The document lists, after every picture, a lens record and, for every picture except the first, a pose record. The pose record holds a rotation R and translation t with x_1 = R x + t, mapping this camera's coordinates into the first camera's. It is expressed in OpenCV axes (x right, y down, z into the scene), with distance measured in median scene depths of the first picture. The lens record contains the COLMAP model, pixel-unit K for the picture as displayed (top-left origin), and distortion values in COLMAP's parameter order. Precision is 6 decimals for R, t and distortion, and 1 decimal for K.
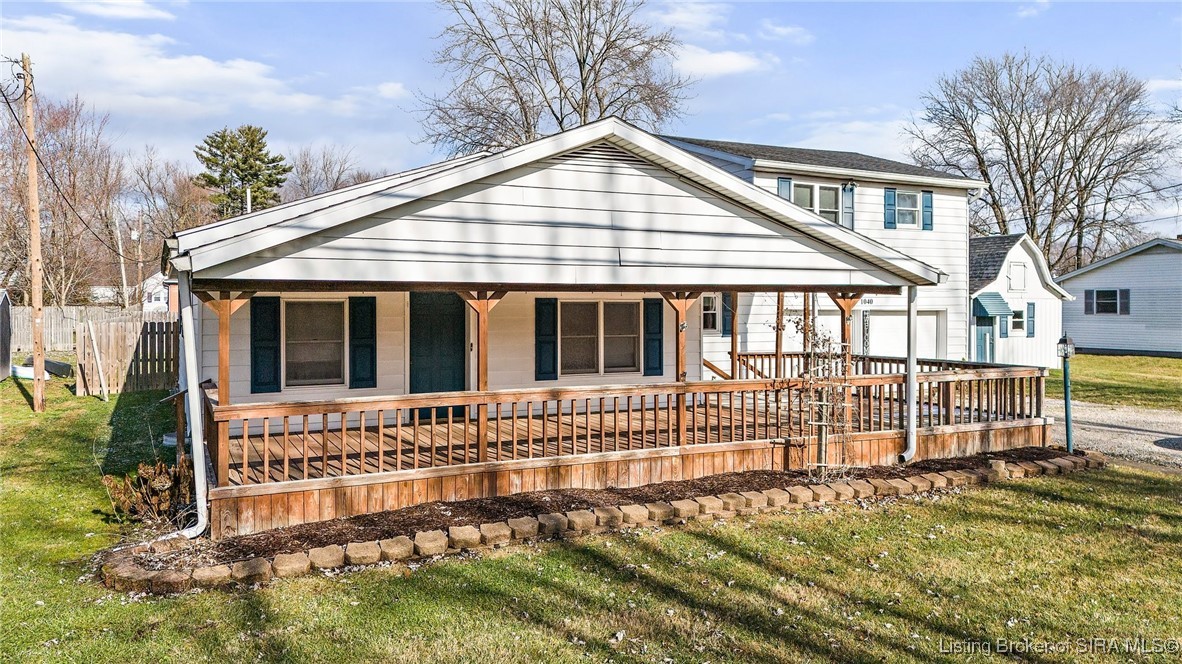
lens RADIAL K [[858.1, 0, 589.1], [0, 858.1, 325.1], [0, 0, 1]] dist [-0.003666, -0.008868]
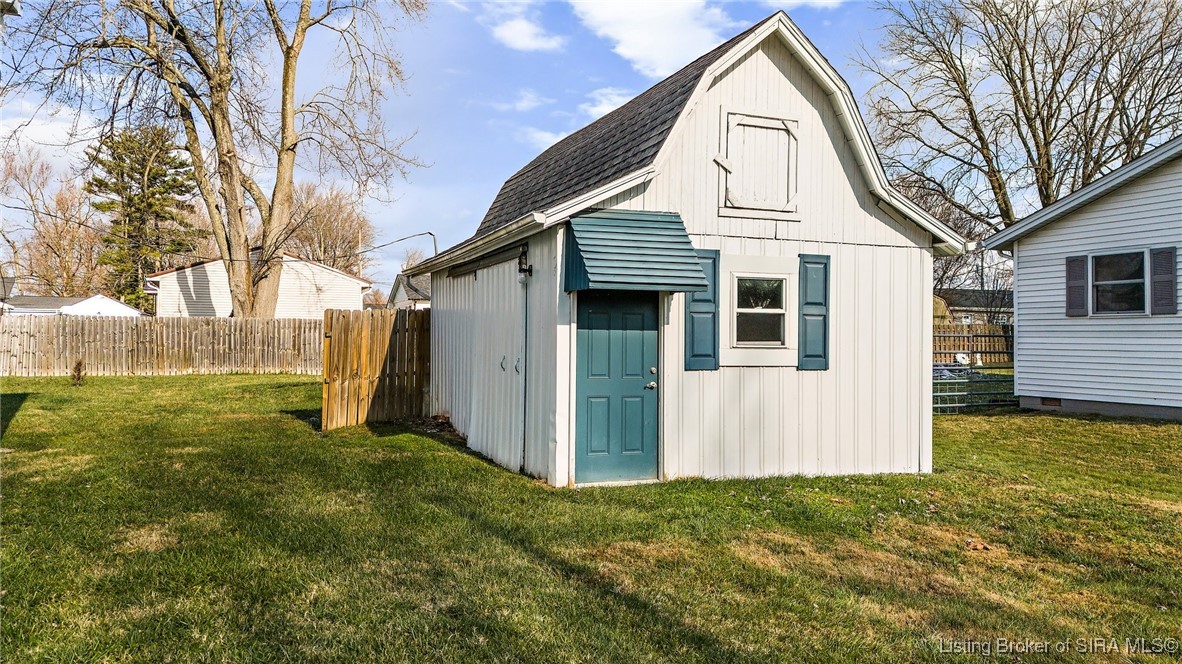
lens RADIAL K [[858.1, 0, 592.3], [0, 858.1, 334.6], [0, 0, 1]] dist [-0.003666, -0.008868]
pose [[0.997243, 0.006269, -0.073937, 0.456063], [-0.008444, 0.999540, -0.029143, 0.011182], [0.073720, 0.029687, 0.996837, 0.686933]]
